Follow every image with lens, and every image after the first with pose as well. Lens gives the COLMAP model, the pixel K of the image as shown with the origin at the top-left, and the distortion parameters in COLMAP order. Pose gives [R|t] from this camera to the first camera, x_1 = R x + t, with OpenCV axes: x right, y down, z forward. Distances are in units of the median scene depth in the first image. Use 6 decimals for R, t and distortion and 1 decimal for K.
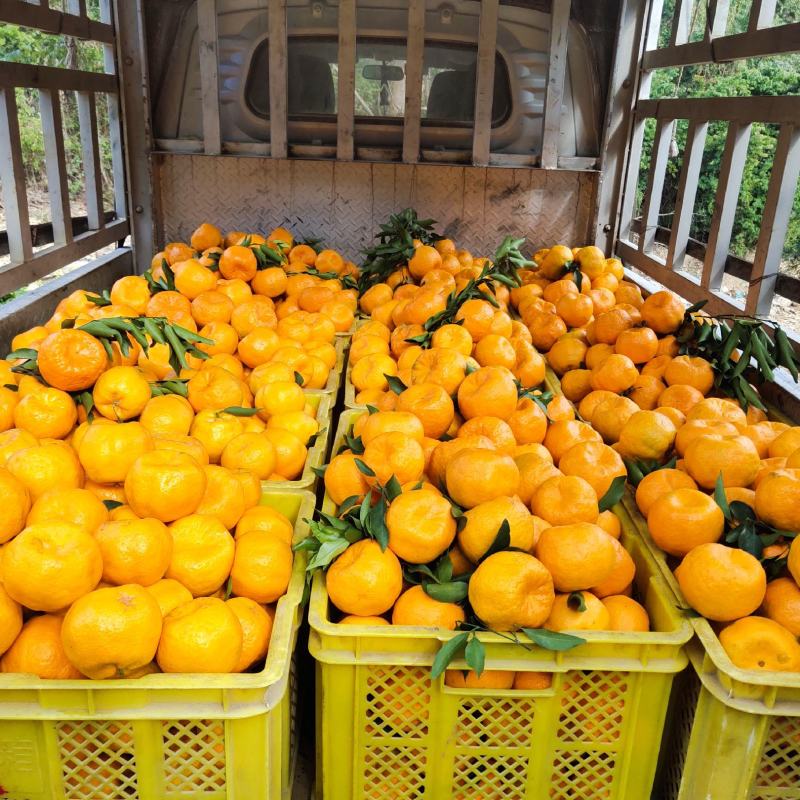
lens RADIAL K [[793.6, 0, 402.6], [0, 793.6, 398.2], [0, 0, 1]] dist [0.016485, 0.000000]
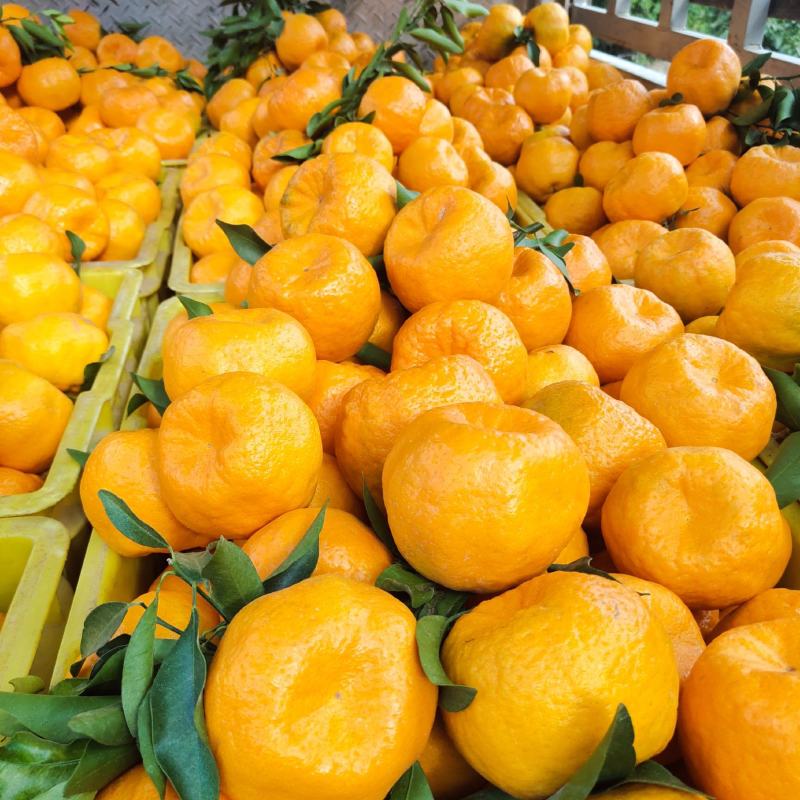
lens RADIAL K [[793.6, 0, 400.3], [0, 793.6, 400.7], [0, 0, 1]] dist [0.016485, 0.000000]
pose [[0.989922, -0.104335, 0.095755, 0.019518], [0.084018, 0.977005, 0.195963, -0.007904], [-0.113999, -0.185943, 0.975925, 0.398938]]
